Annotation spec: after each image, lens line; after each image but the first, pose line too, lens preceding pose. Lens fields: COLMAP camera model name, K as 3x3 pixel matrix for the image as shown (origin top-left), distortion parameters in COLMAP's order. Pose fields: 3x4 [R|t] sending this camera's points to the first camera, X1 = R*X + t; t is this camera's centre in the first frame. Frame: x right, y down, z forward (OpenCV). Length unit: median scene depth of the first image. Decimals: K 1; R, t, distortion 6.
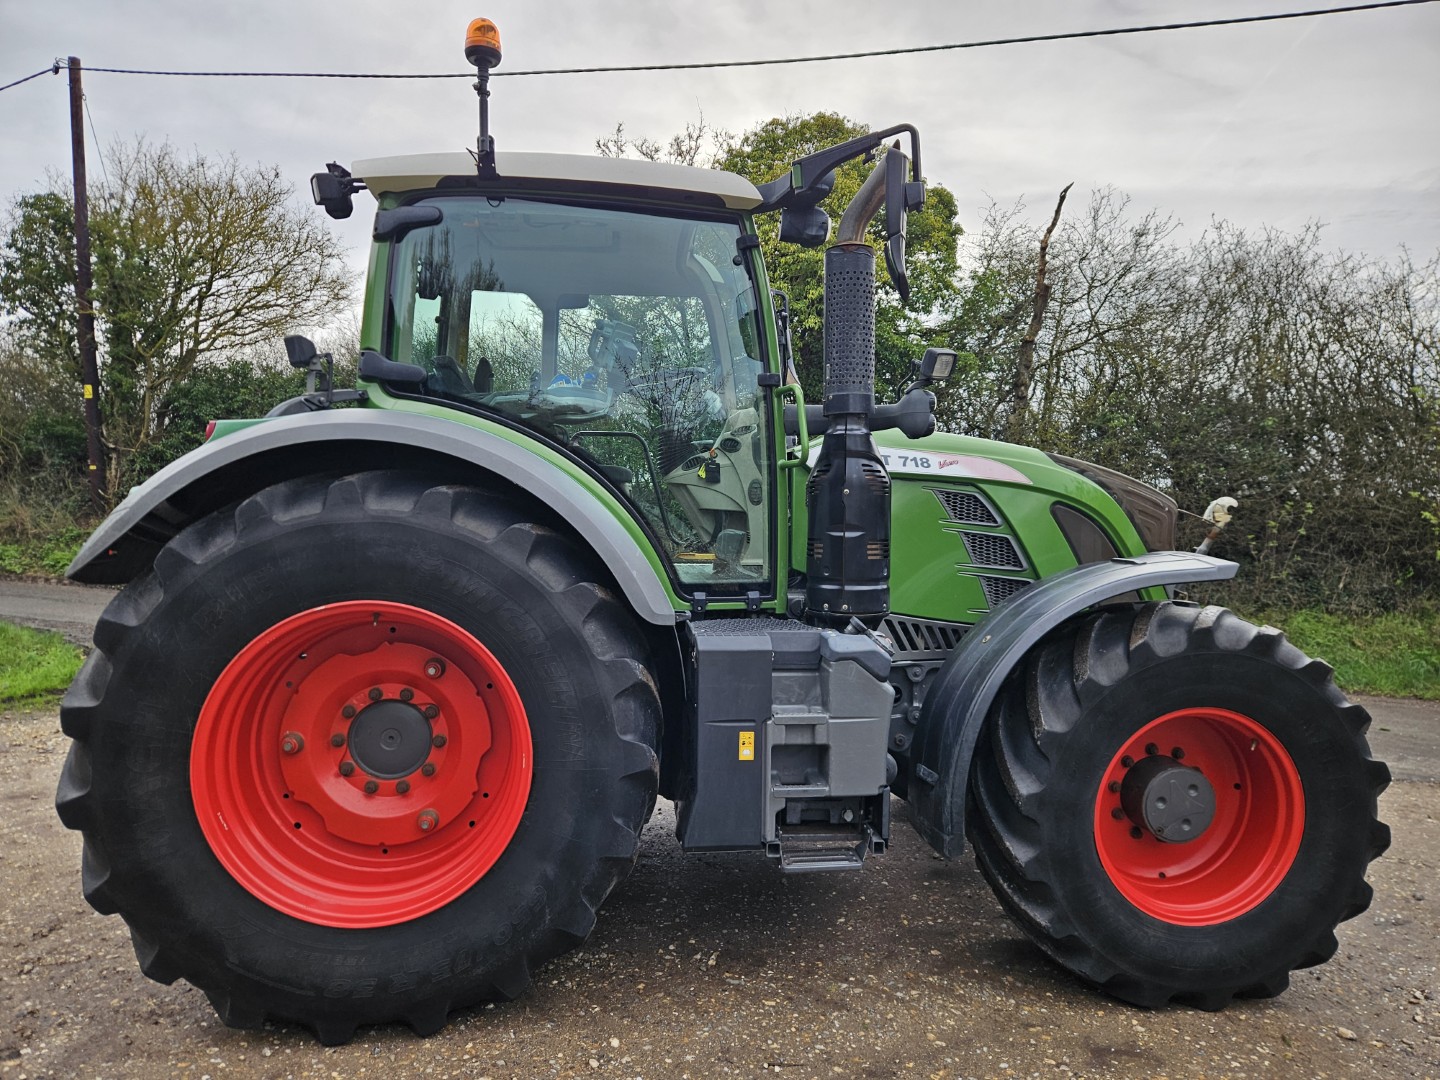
lens RADIAL K [[958.8, 0, 698.7], [0, 958.8, 538.5], [0, 0, 1]] dist [0.080909, -0.059366]
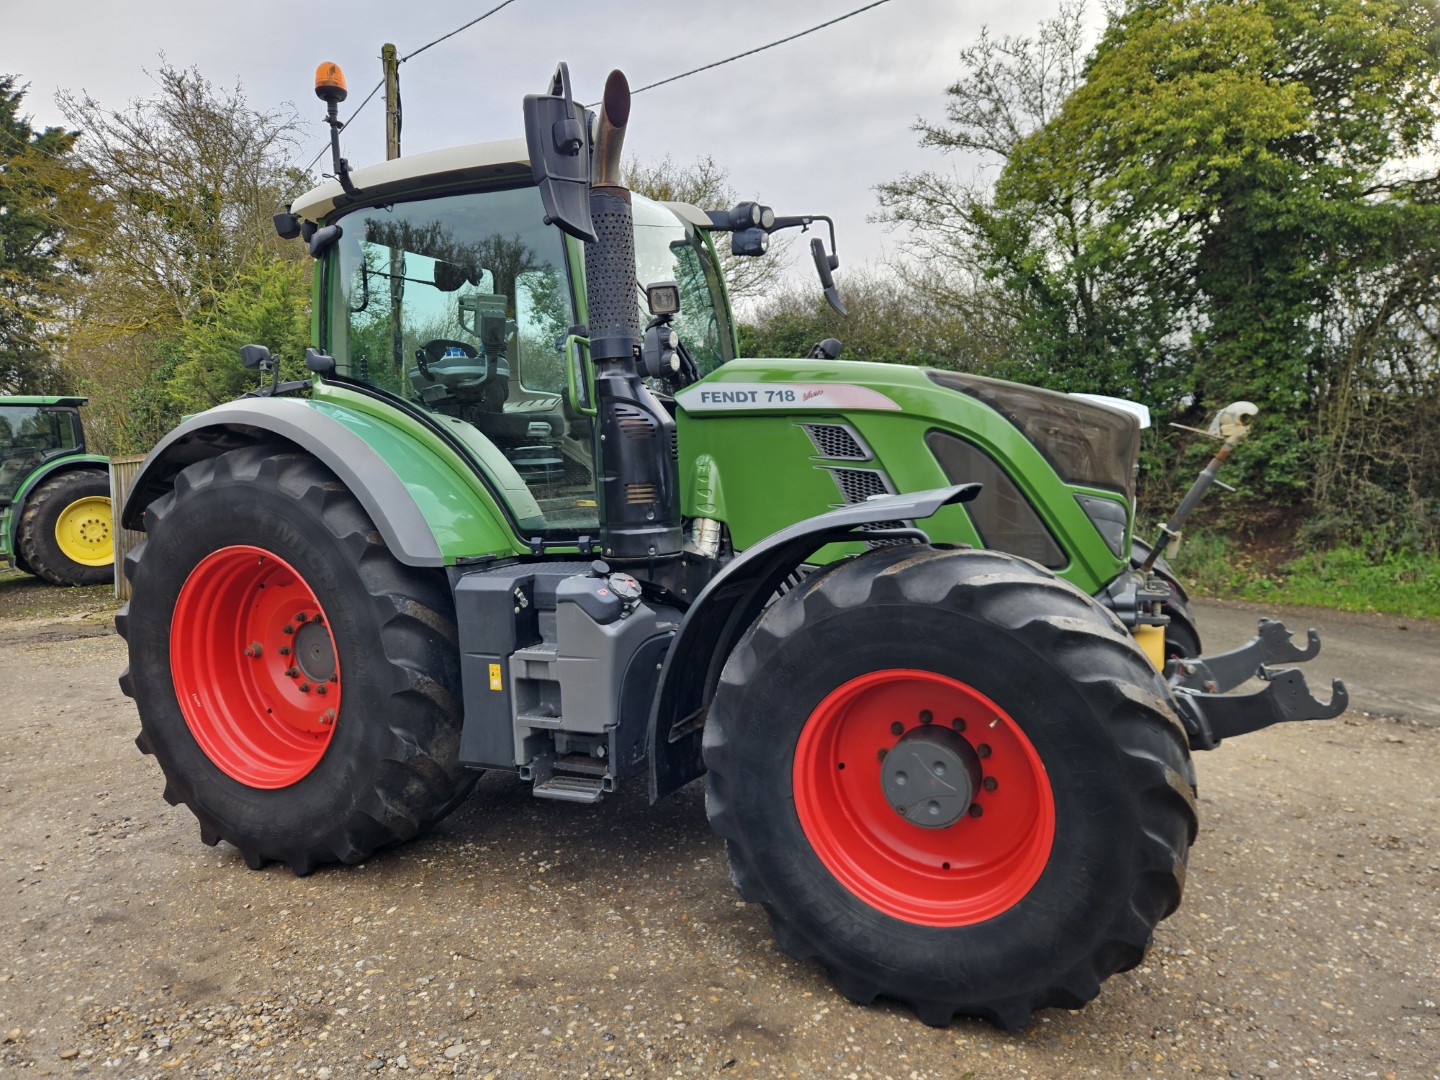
lens RADIAL K [[958.8, 0, 698.7], [0, 958.8, 538.5], [0, 0, 1]] dist [0.080909, -0.059366]
pose [[0.833507, -0.005572, -0.552481, 0.826637], [0.037171, 0.998249, 0.046011, 0.015340], [0.551257, -0.058887, 0.832255, 0.214722]]
